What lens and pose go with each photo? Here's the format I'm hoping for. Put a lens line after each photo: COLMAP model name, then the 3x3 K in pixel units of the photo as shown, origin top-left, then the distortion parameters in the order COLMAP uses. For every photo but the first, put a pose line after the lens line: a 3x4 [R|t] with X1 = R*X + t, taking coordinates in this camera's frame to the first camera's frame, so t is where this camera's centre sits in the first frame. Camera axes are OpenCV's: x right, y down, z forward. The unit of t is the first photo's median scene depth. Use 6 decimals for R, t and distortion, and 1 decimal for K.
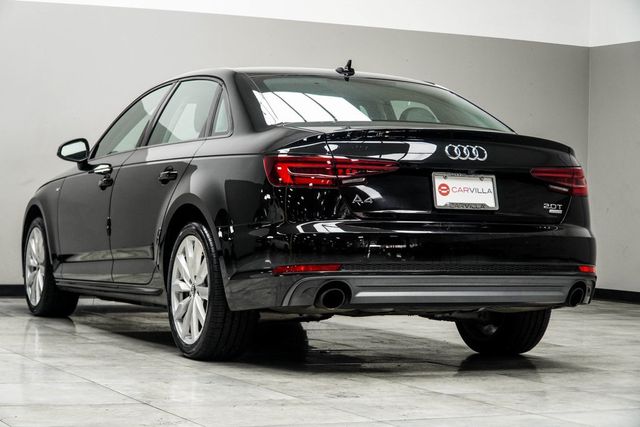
lens RADIAL K [[1318.2, 0, 320.0], [0, 1318.2, 213.5], [0, 0, 1]] dist [-0.385460, 0.132576]
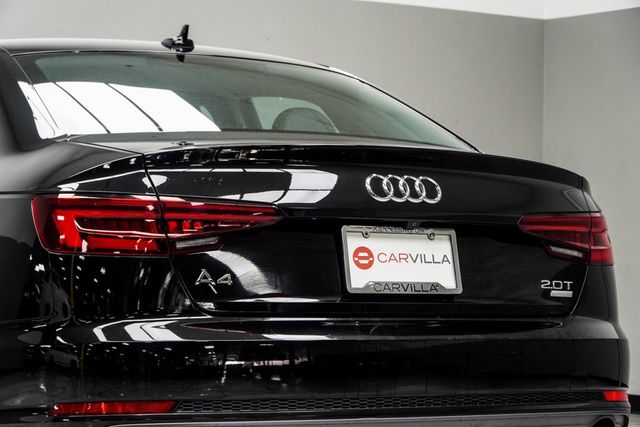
lens RADIAL K [[1895.9, 0, 320.0], [0, 1895.9, 213.5], [0, 0, 1]] dist [-0.821595, 1.065941]
pose [[0.994893, -0.002173, 0.100912, -0.001971], [0.004927, 0.999622, -0.027047, -0.015116], [-0.100815, 0.027406, 0.994528, 0.221456]]
